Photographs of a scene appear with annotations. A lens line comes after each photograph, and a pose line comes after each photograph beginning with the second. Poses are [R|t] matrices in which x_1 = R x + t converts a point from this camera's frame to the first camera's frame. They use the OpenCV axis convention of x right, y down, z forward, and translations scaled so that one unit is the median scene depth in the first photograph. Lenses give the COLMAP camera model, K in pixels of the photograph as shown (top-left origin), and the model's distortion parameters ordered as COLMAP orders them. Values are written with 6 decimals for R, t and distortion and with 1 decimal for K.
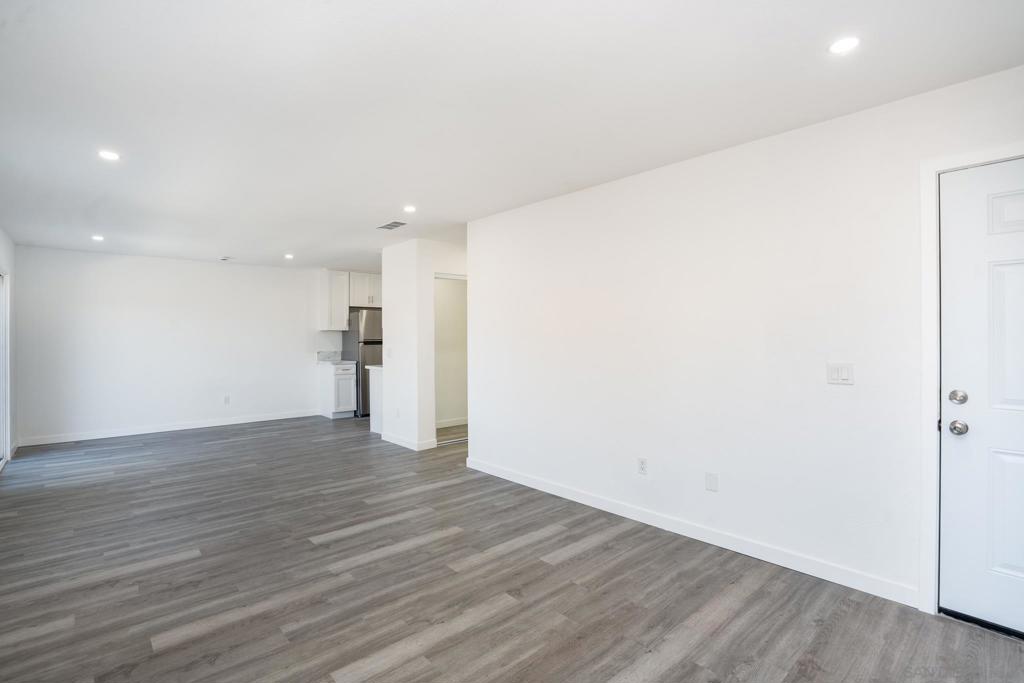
lens RADIAL K [[476.1, 0, 515.0], [0, 476.1, 335.1], [0, 0, 1]] dist [-0.015372, 0.000151]
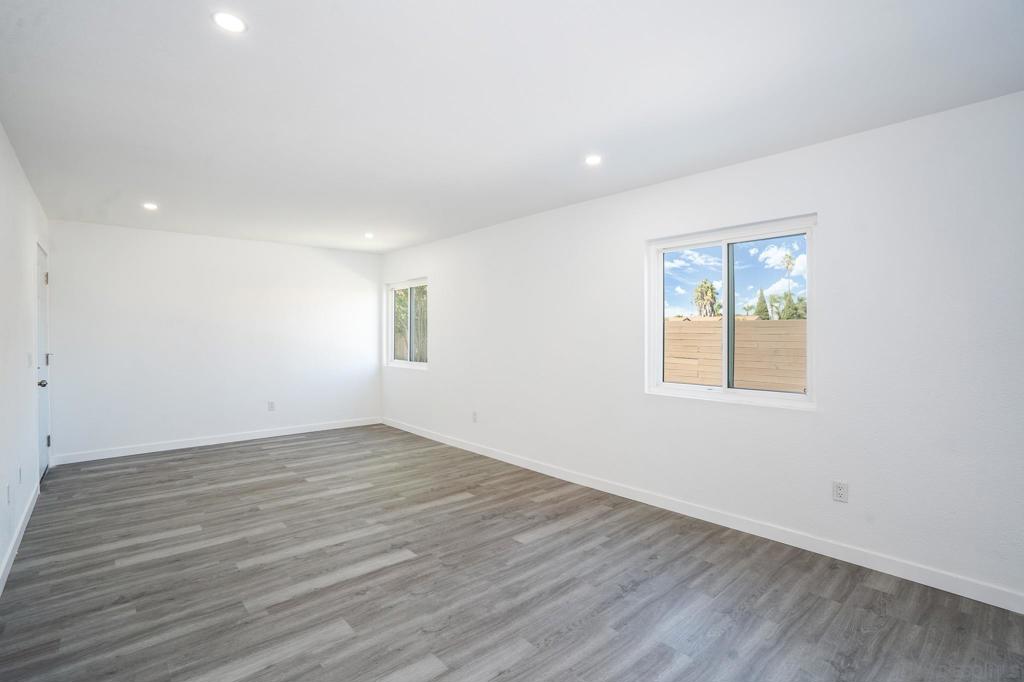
lens RADIAL K [[476.1, 0, 512.3], [0, 476.1, 339.2], [0, 0, 1]] dist [-0.015372, 0.000151]
pose [[-0.999873, 0.010677, 0.011840, -0.688631], [0.010745, 0.999926, 0.005666, 0.020146], [-0.011779, 0.005793, -0.999914, 2.065150]]
